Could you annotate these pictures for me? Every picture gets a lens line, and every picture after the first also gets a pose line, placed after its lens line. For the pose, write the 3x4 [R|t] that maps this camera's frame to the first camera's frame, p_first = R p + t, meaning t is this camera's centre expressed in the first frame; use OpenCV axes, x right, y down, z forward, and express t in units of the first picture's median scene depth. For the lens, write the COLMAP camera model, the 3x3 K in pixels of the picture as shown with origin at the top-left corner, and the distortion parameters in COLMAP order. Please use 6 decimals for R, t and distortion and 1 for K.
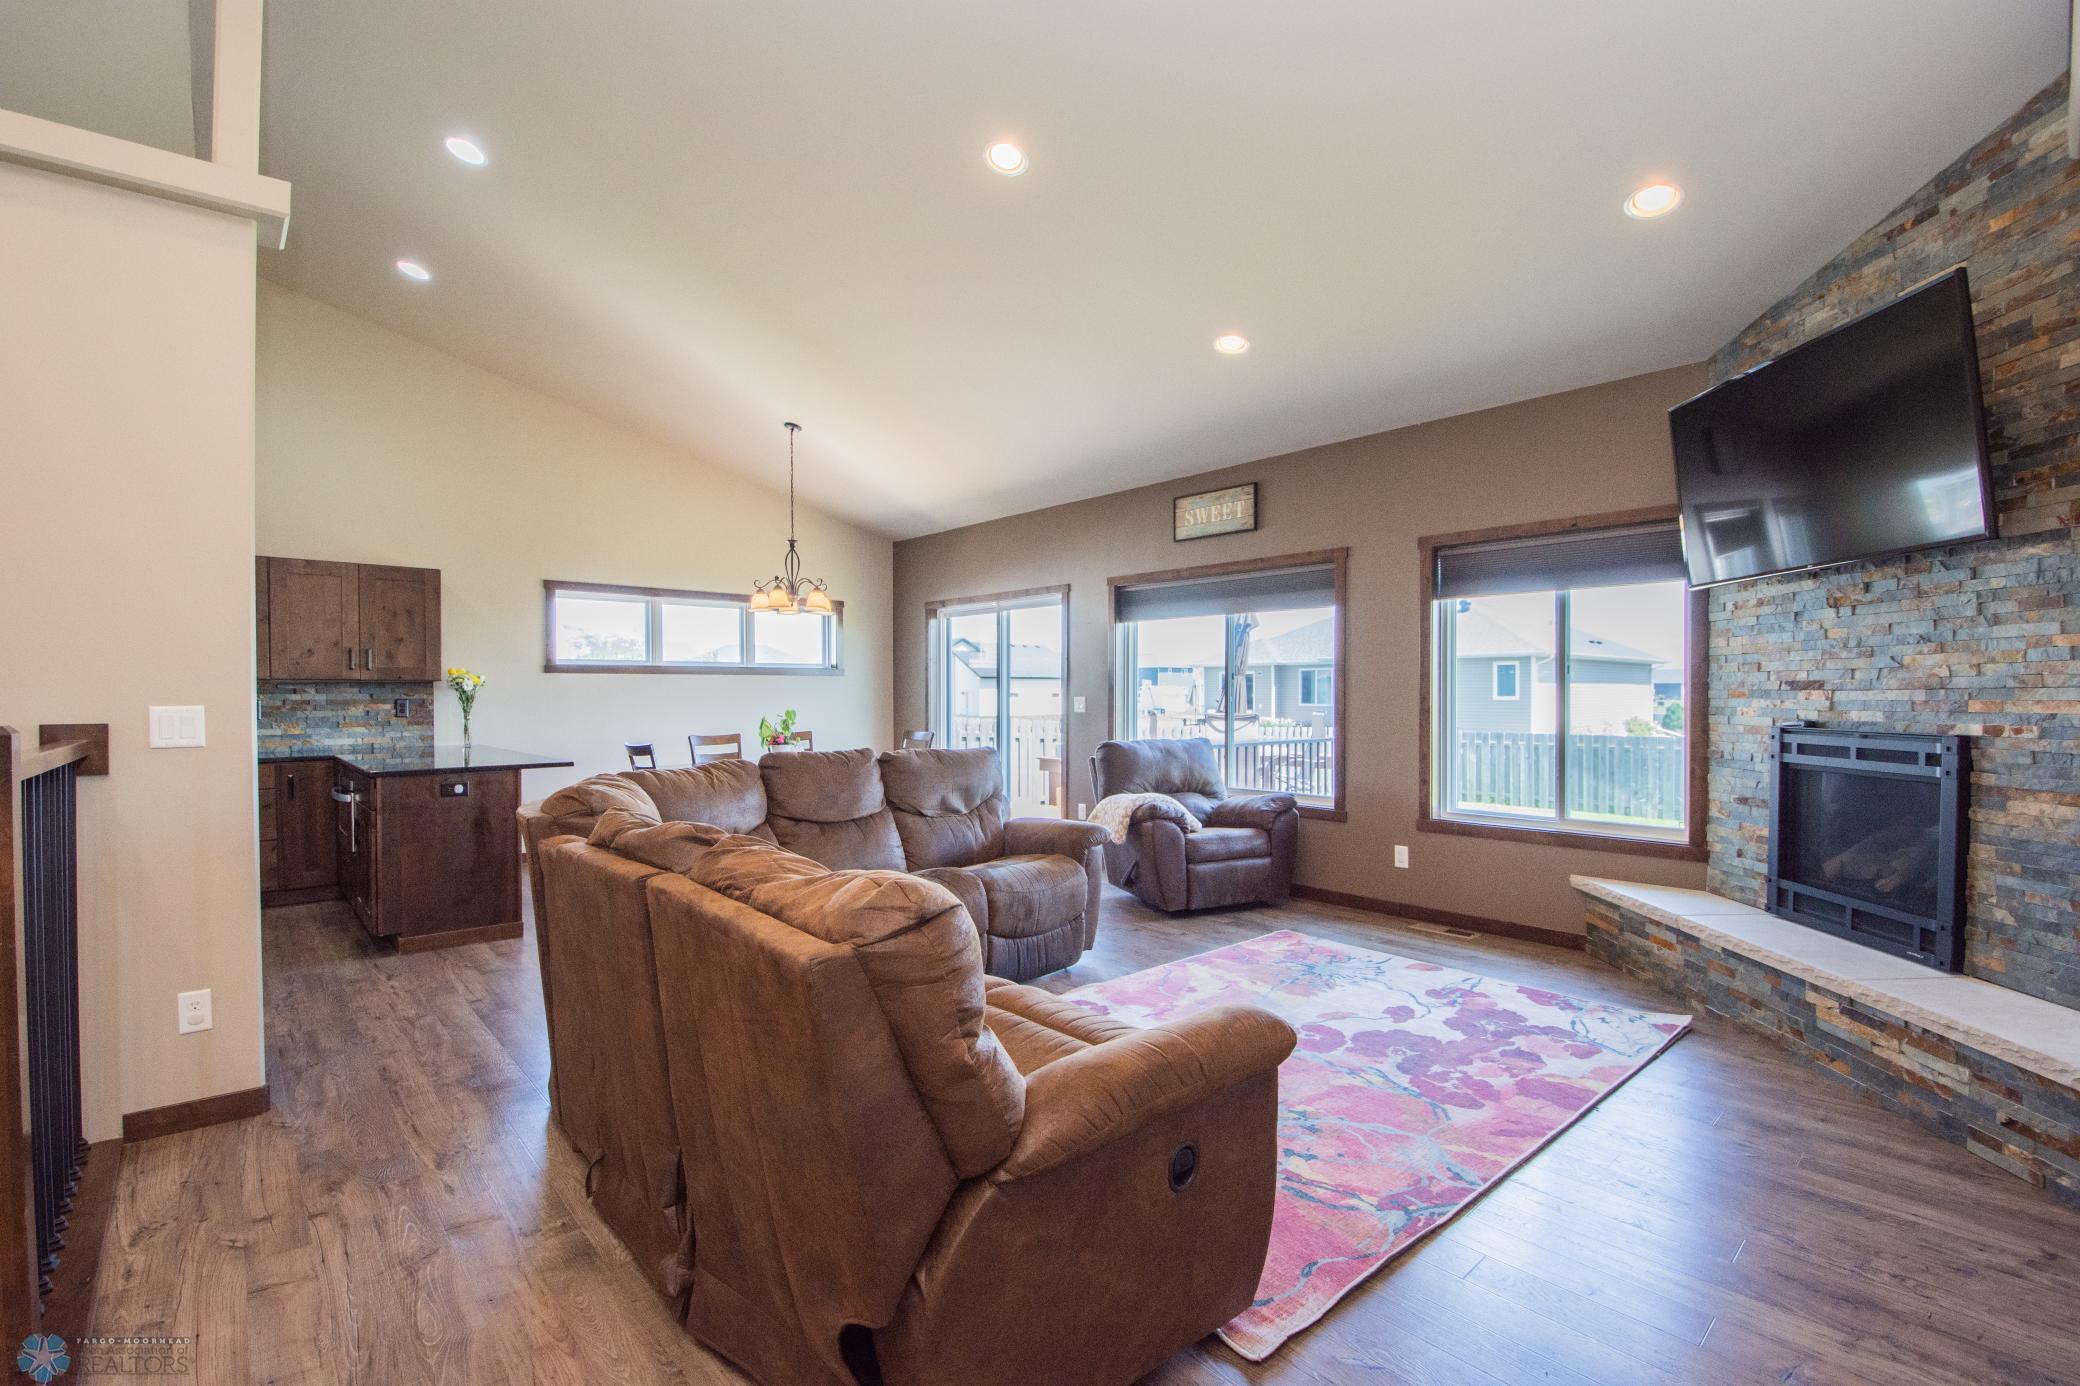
lens RADIAL K [[934.9, 0, 1009.8], [0, 934.9, 698.6], [0, 0, 1]] dist [-0.000504, -0.007871]
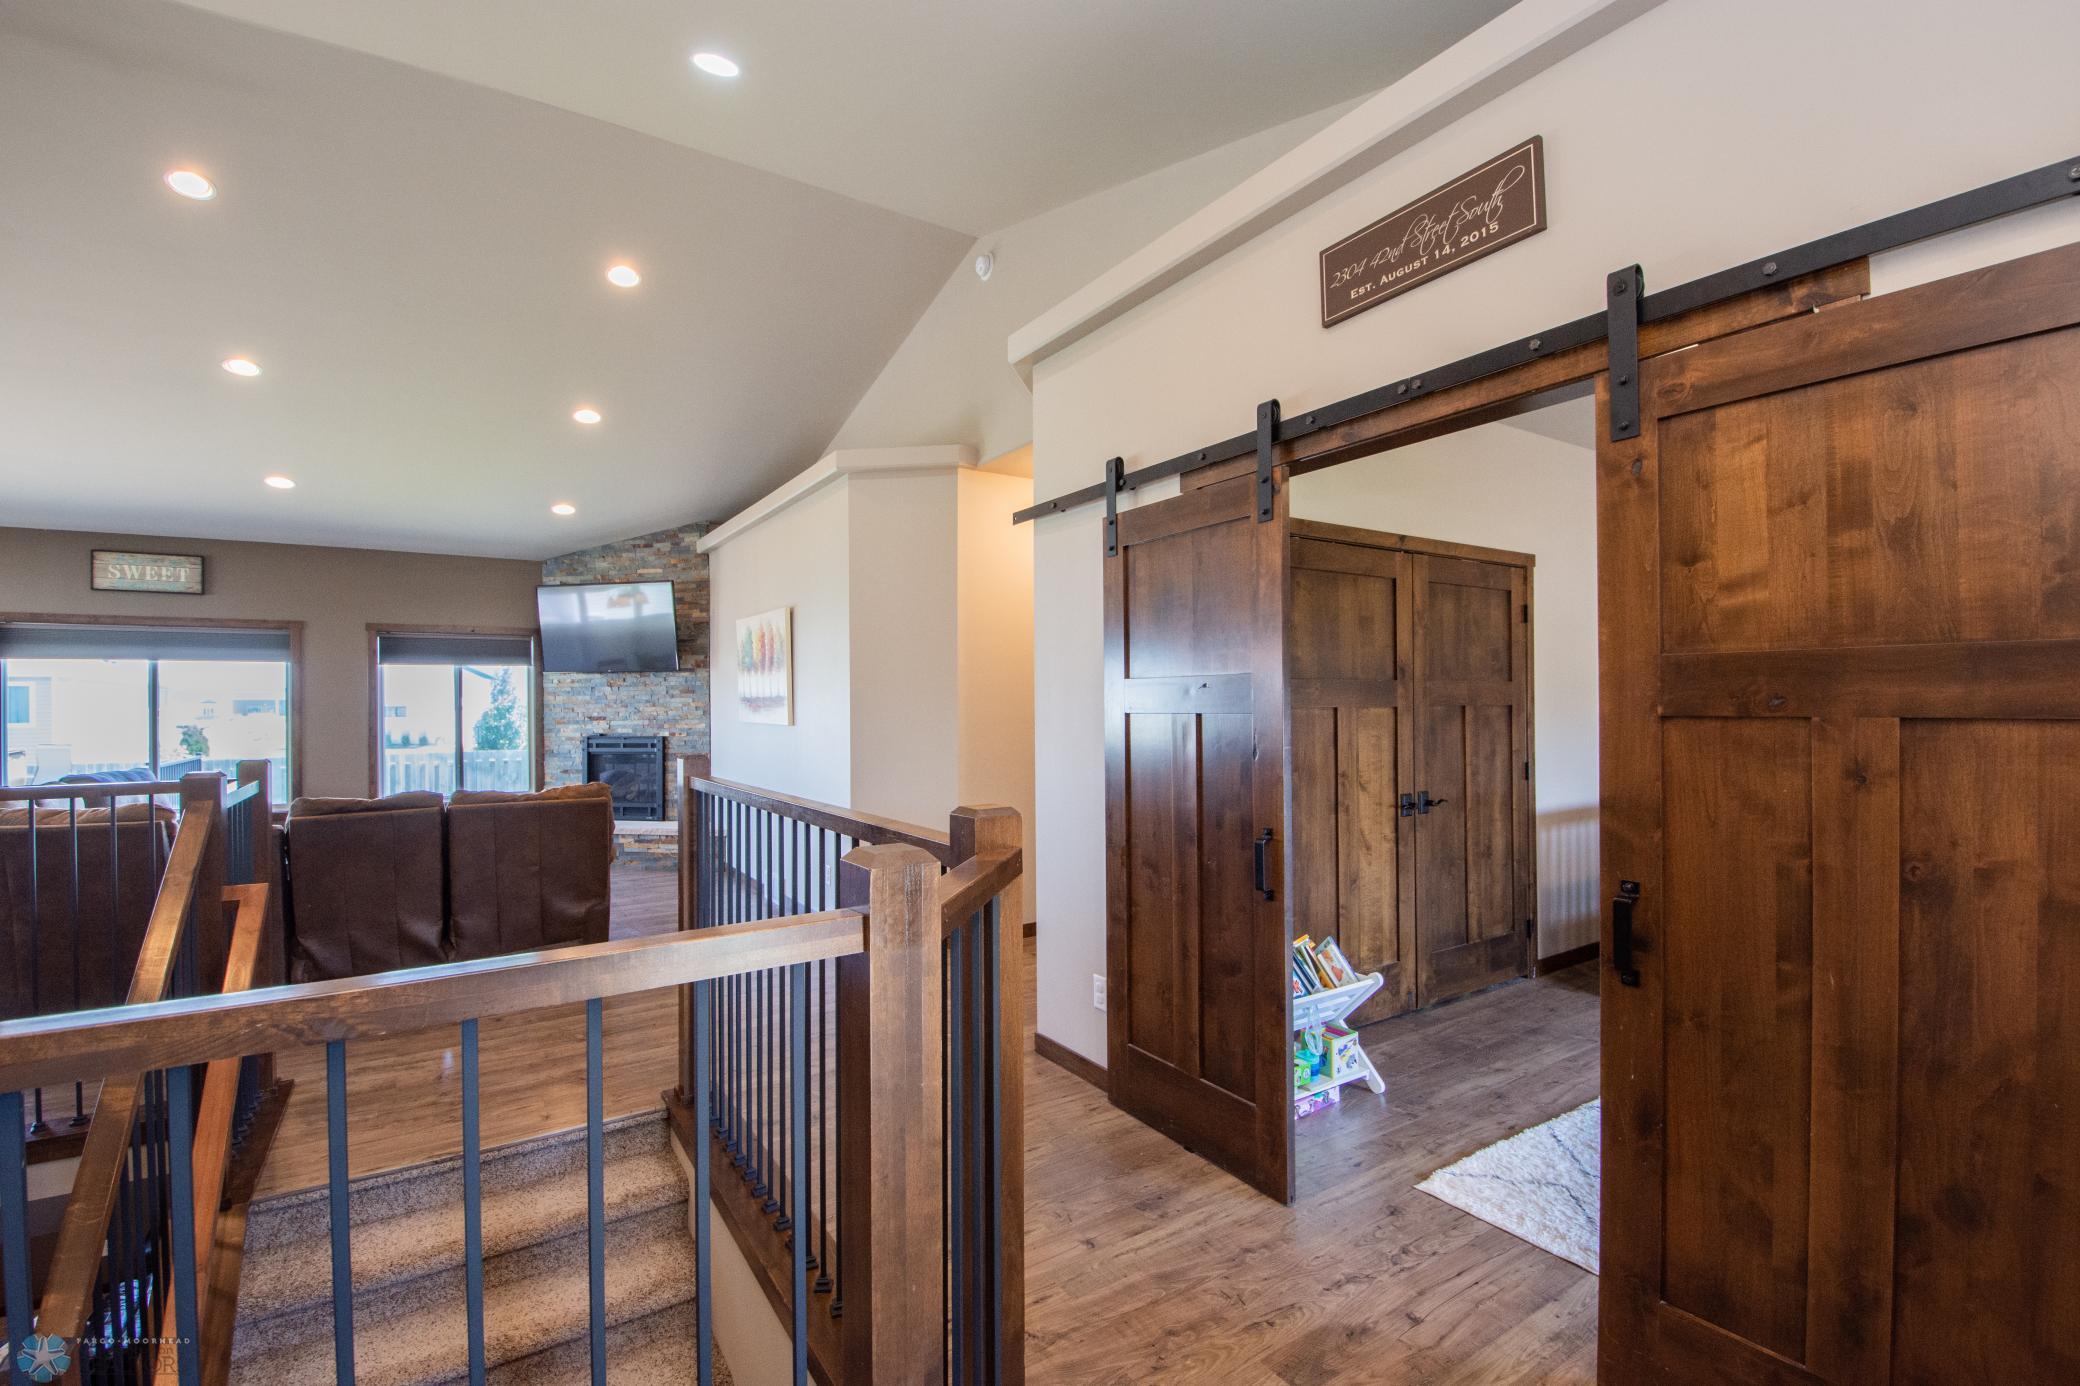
lens RADIAL K [[924.8, 0, 1048.7], [0, 924.8, 701.7], [0, 0, 1]] dist [0.000725, -0.017044]
pose [[0.124462, 0.006439, 0.992203, -1.270068], [0.015068, 0.999851, -0.008379, -0.019092], [-0.992110, 0.015993, 0.124347, -0.409058]]
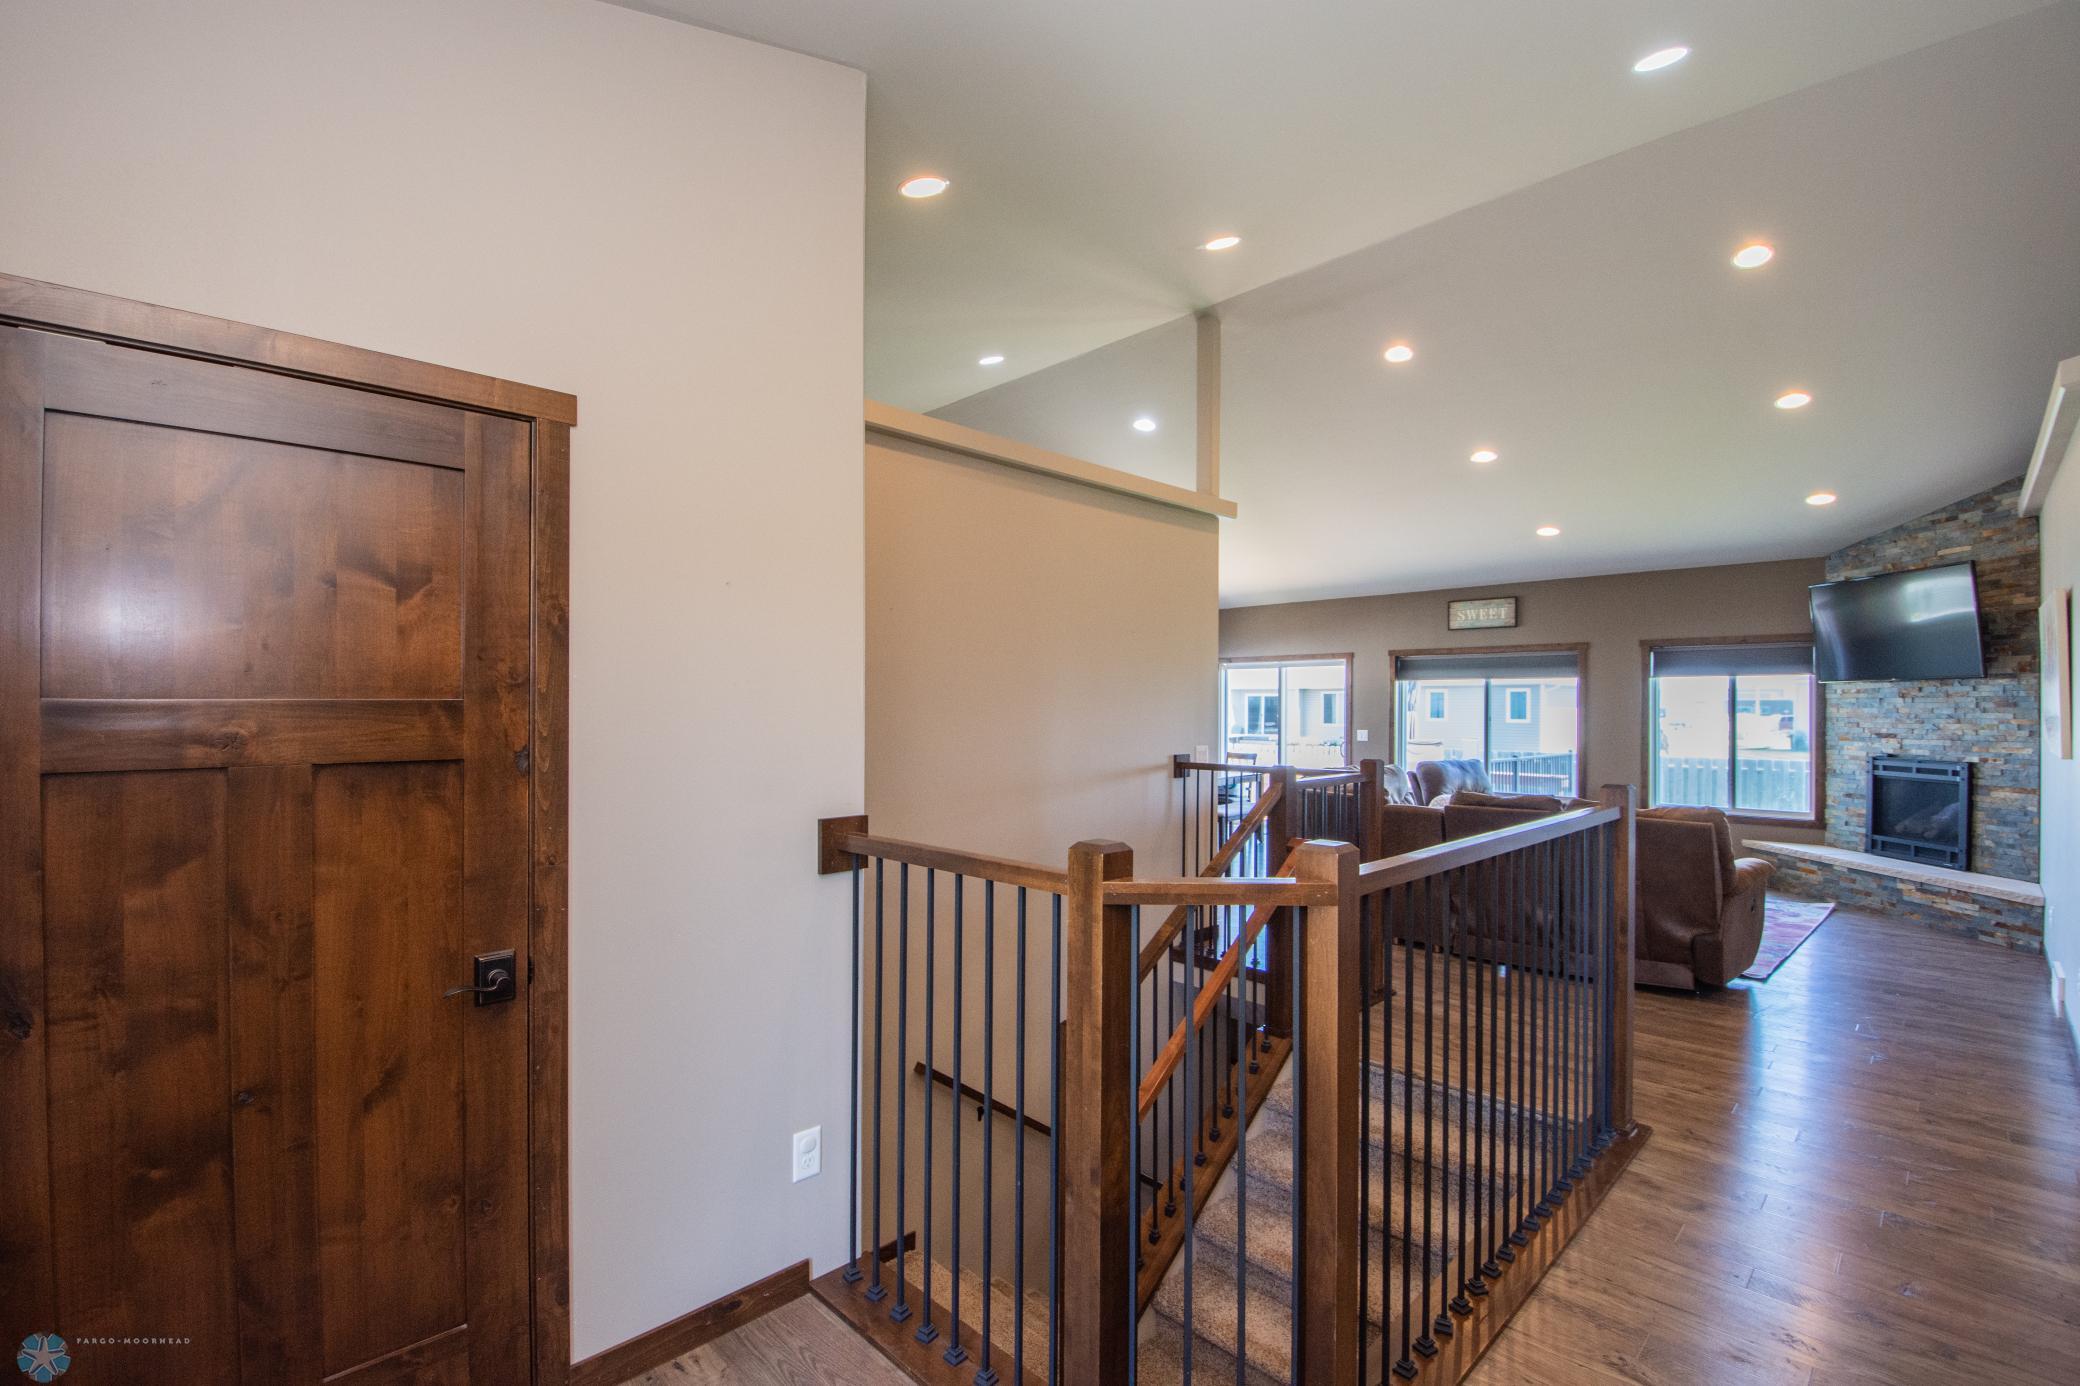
lens RADIAL K [[948.6, 0, 1036.5], [0, 948.6, 700.4], [0, 0, 1]] dist [0.012960, -0.009736]
pose [[0.997818, 0.007011, 0.065644, -1.030440], [-0.006097, 0.999882, -0.014114, -0.047611], [-0.065735, 0.013683, 0.997743, -0.860064]]
